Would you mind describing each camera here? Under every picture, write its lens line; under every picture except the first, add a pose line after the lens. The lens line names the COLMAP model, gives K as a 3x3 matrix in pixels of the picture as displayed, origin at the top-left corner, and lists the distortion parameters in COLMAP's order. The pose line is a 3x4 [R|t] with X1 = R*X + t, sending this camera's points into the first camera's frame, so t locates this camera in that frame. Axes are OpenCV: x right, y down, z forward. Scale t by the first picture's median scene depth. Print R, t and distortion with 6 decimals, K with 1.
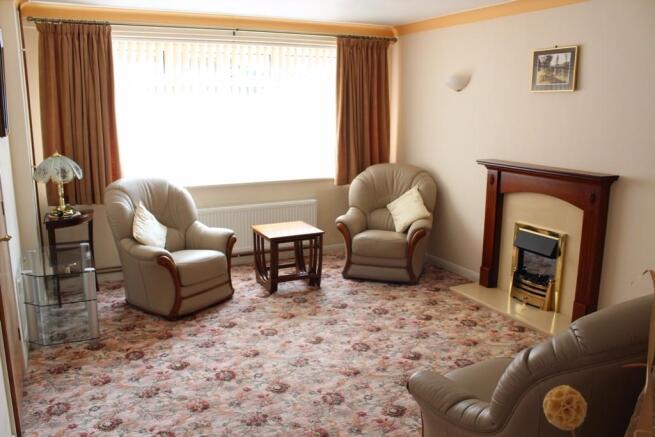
lens RADIAL K [[550.9, 0, 332.5], [0, 550.9, 219.4], [0, 0, 1]] dist [-0.136044, 0.098282]
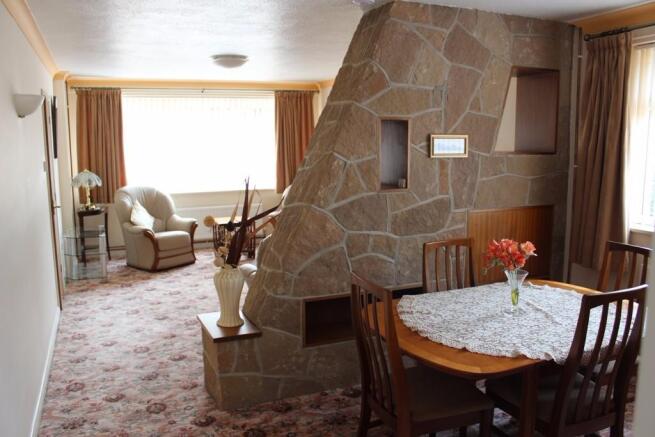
lens RADIAL K [[550.9, 0, 323.8], [0, 550.9, 216.1], [0, 0, 1]] dist [-0.136044, 0.098282]
pose [[0.997918, -0.002231, -0.064452, 0.290860], [-0.001905, 0.997946, -0.064035, 0.113838], [0.064463, 0.064024, 0.995864, -0.535665]]
